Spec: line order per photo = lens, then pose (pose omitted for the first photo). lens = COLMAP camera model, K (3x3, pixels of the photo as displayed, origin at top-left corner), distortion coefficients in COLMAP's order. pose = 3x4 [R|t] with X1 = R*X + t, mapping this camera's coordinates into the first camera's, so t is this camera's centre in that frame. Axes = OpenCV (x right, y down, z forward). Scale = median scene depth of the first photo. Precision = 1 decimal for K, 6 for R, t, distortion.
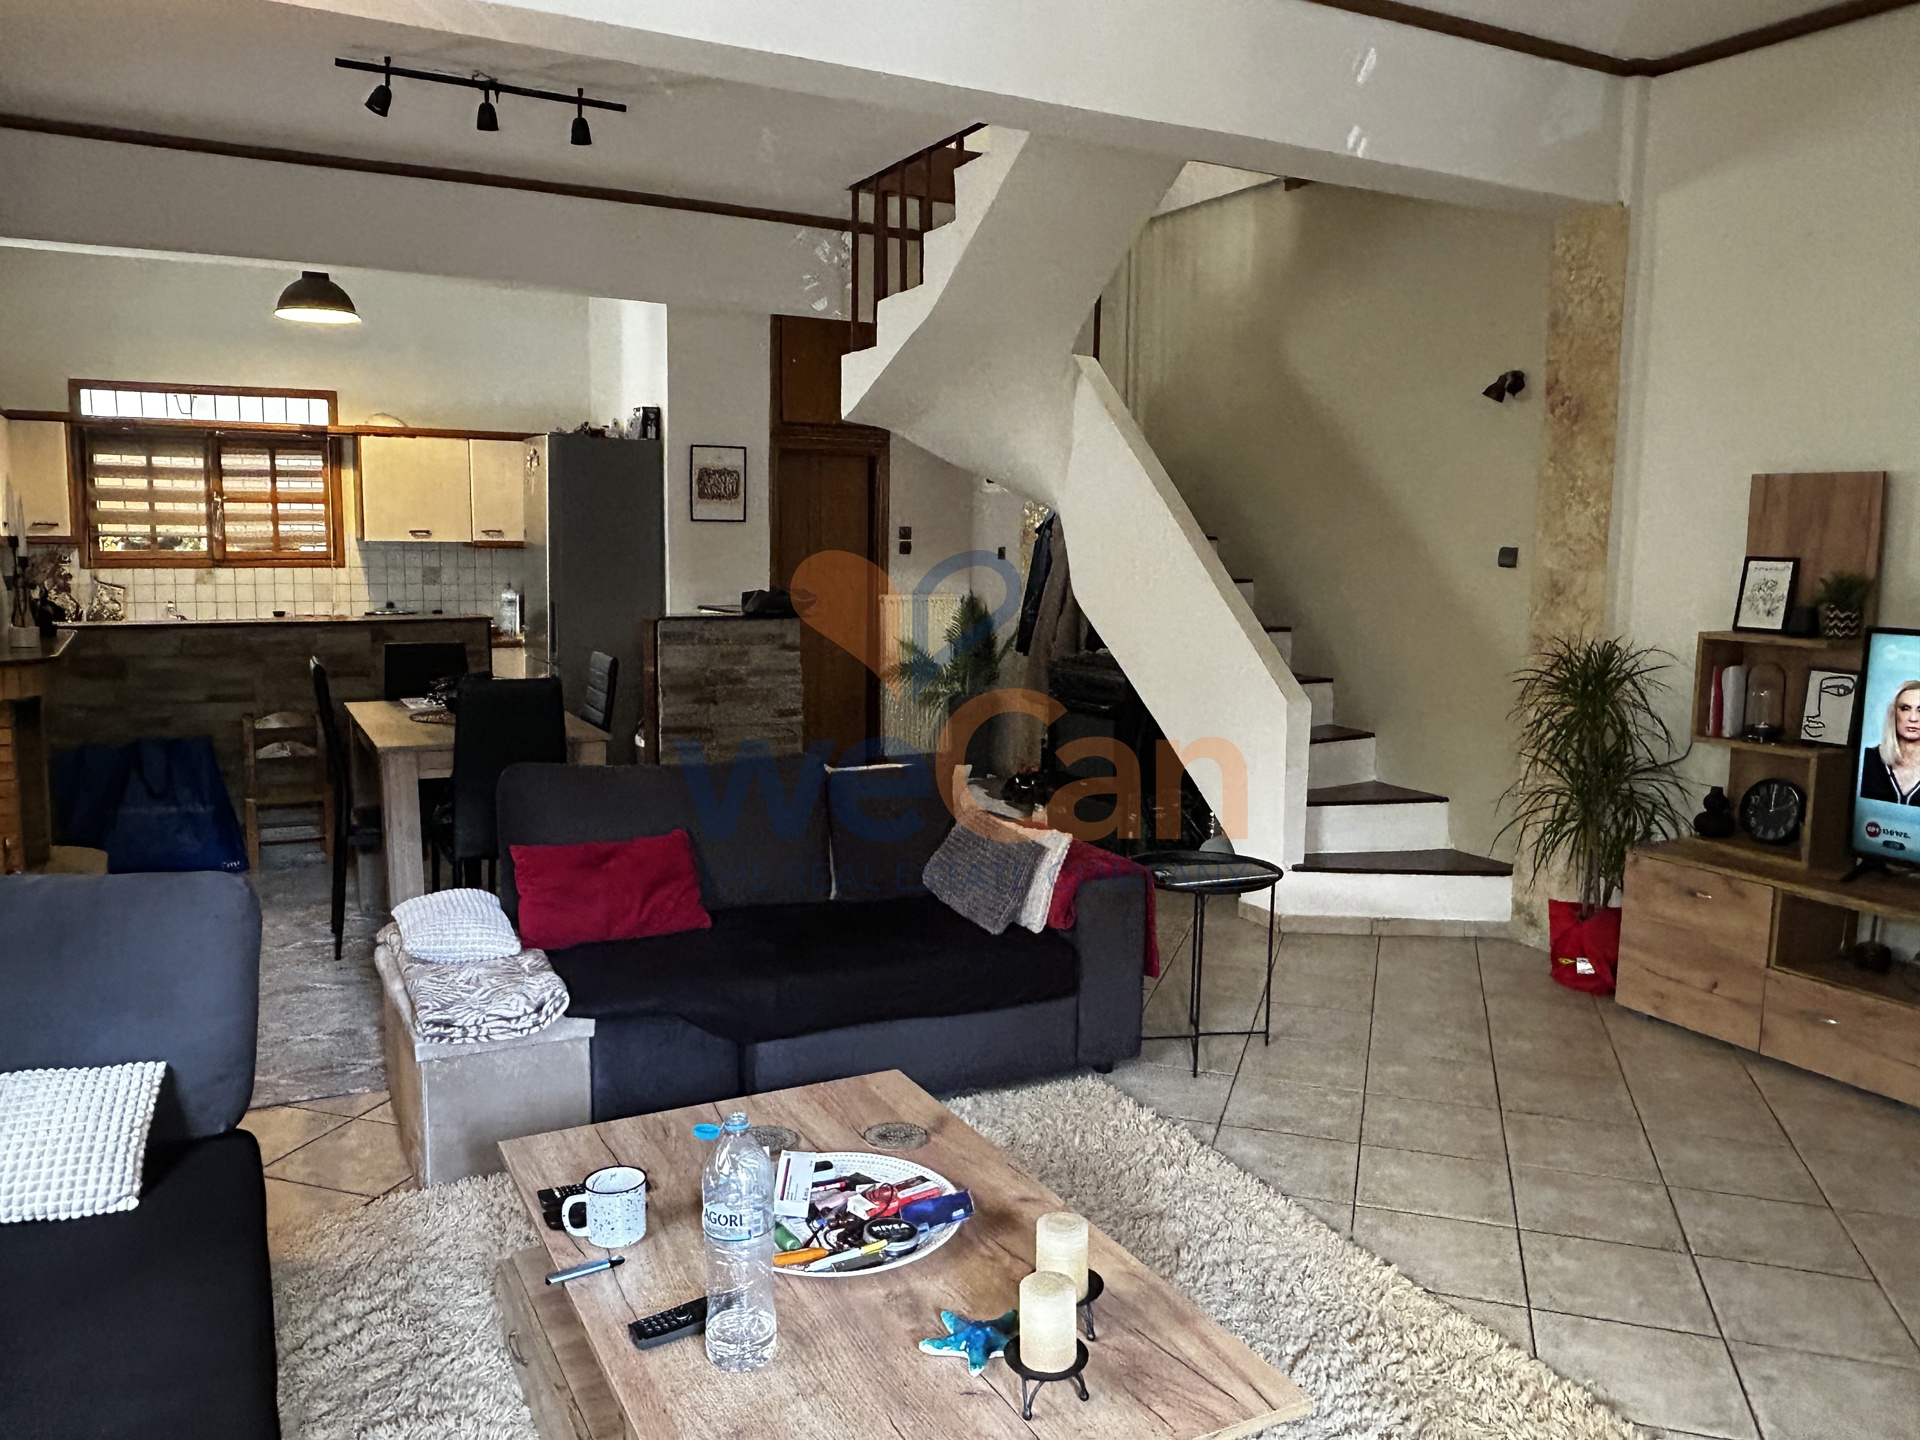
lens RADIAL K [[1442.6, 0, 962.0], [0, 1442.6, 709.4], [0, 0, 1]] dist [0.025254, -0.046772]
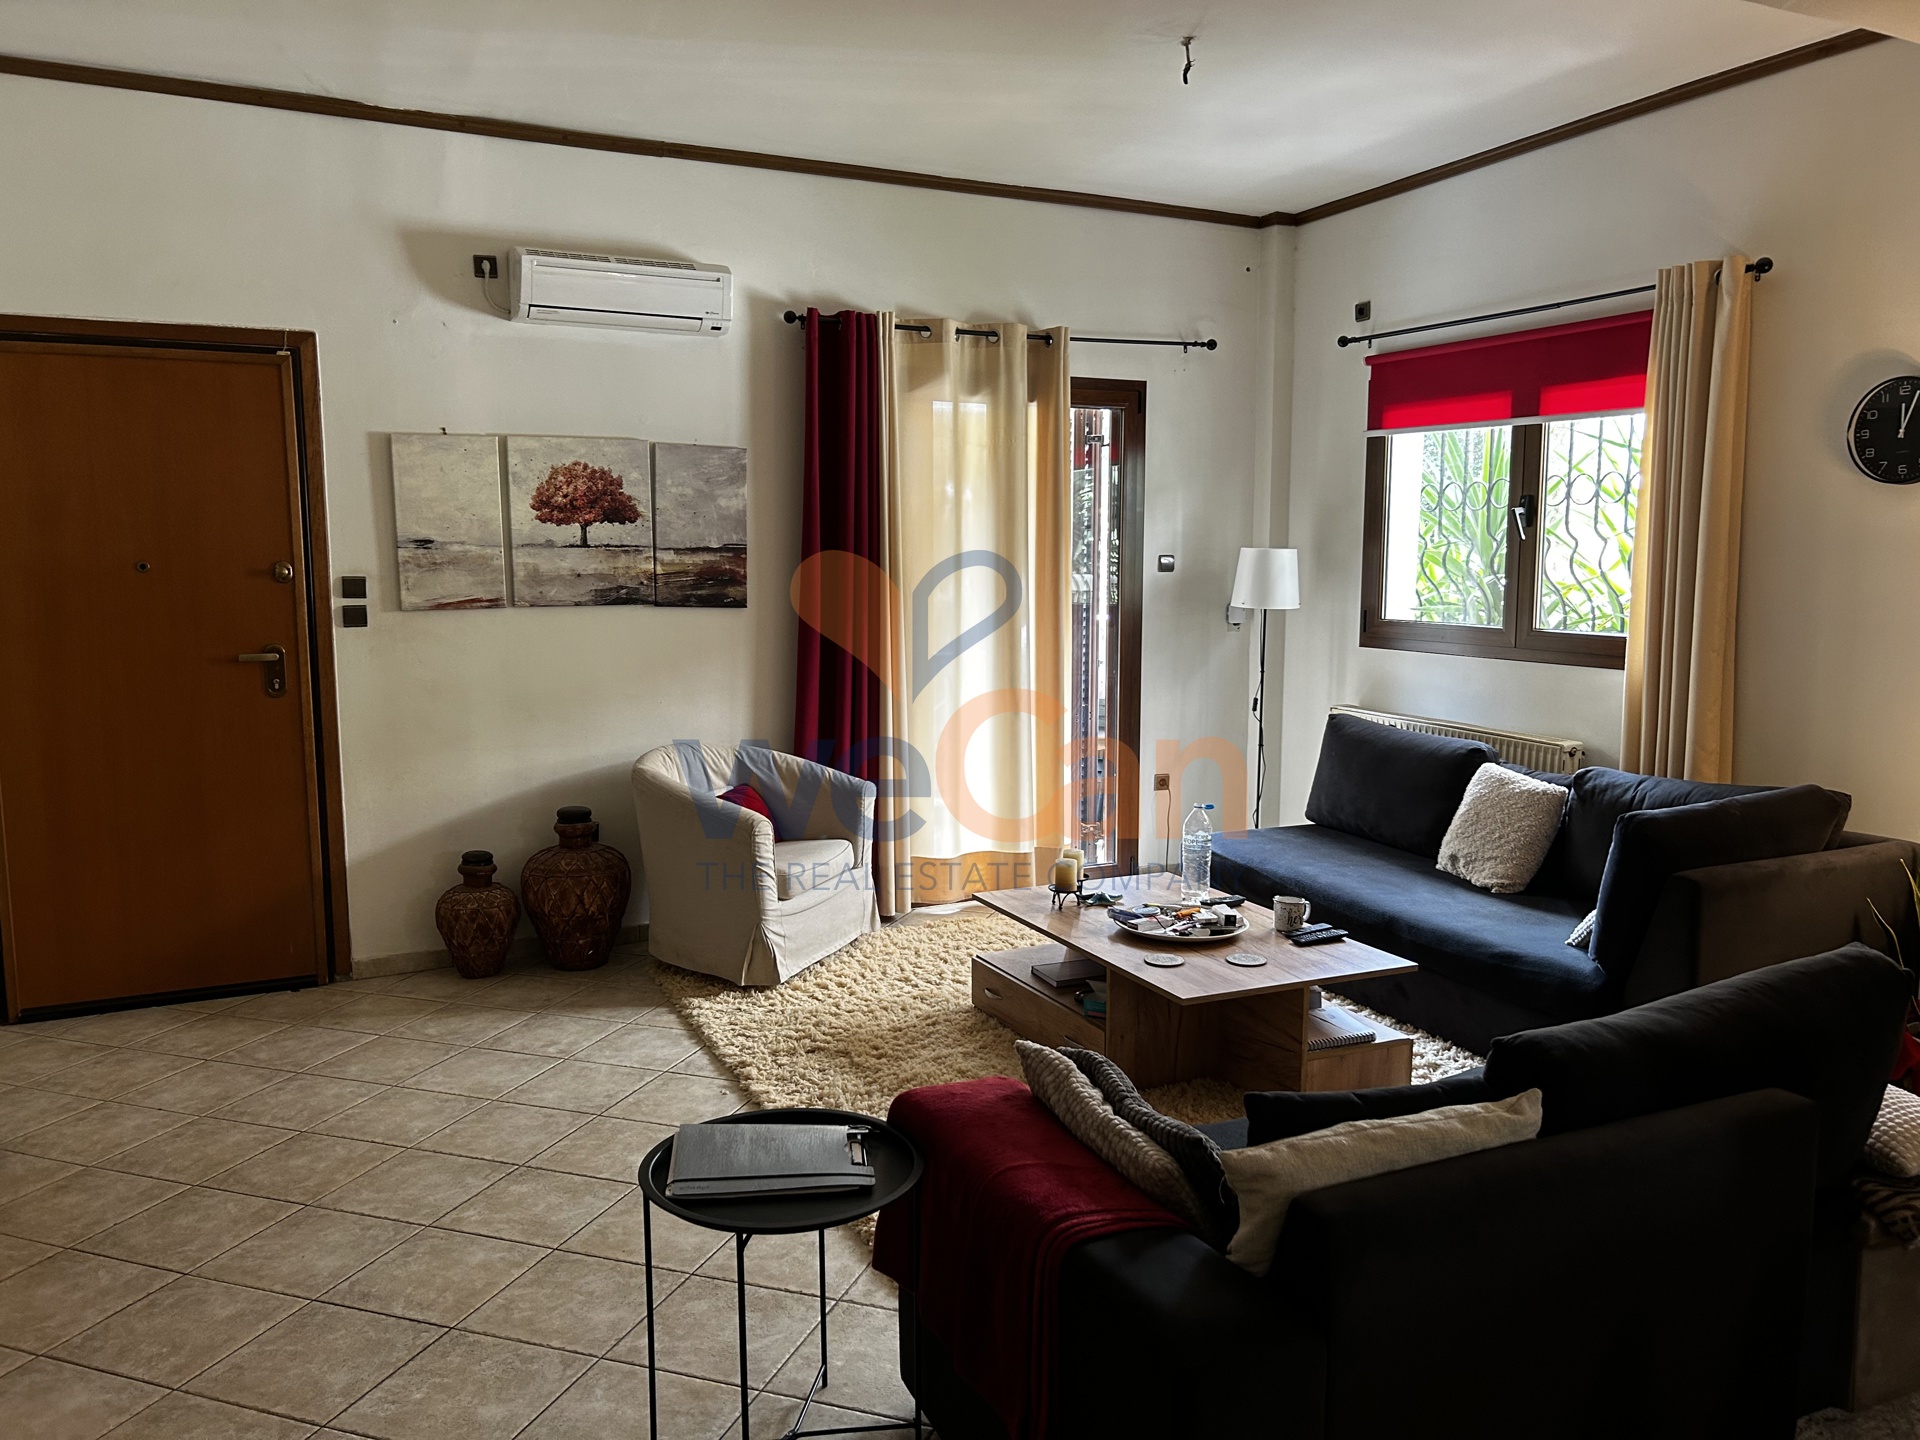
lens RADIAL K [[1446.5, 0, 975.8], [0, 1446.5, 722.5], [0, 0, 1]] dist [0.055644, -0.065379]
pose [[-0.999501, -0.019510, 0.024822, 0.043513], [-0.012971, 0.970551, 0.240547, -0.113794], [-0.028784, 0.240105, -0.970320, 0.858154]]
